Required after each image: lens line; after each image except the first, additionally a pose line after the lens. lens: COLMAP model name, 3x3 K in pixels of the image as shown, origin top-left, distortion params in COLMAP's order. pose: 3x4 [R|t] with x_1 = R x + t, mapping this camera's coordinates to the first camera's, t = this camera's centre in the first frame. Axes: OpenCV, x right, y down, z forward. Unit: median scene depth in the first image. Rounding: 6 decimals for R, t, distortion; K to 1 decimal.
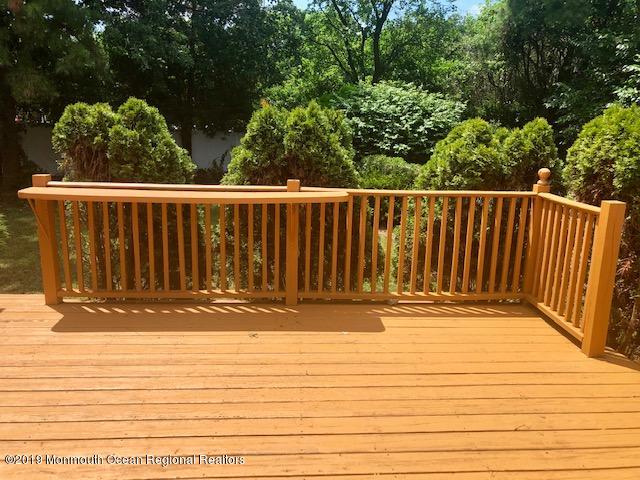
lens RADIAL K [[533.5, 0, 319.6], [0, 533.5, 239.3], [0, 0, 1]] dist [0.028488, -0.015003]
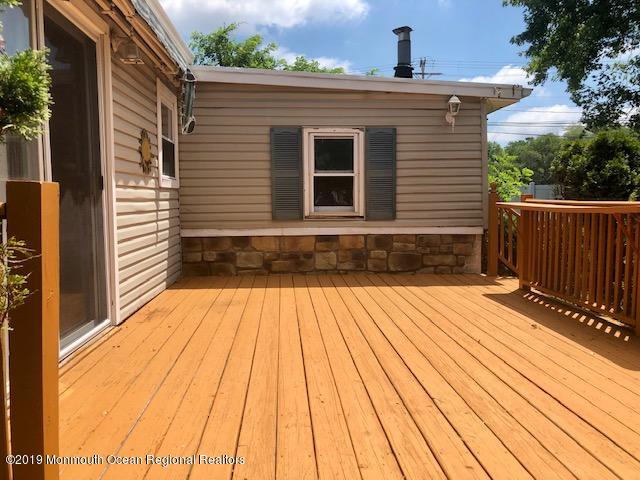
lens RADIAL K [[533.5, 0, 320.1], [0, 533.5, 239.4], [0, 0, 1]] dist [0.028488, -0.015003]
pose [[0.003386, 0.055474, -0.998454, 1.247857], [-0.224089, 0.973110, 0.053306, 0.058578], [0.974563, 0.223562, 0.015726, 0.666132]]
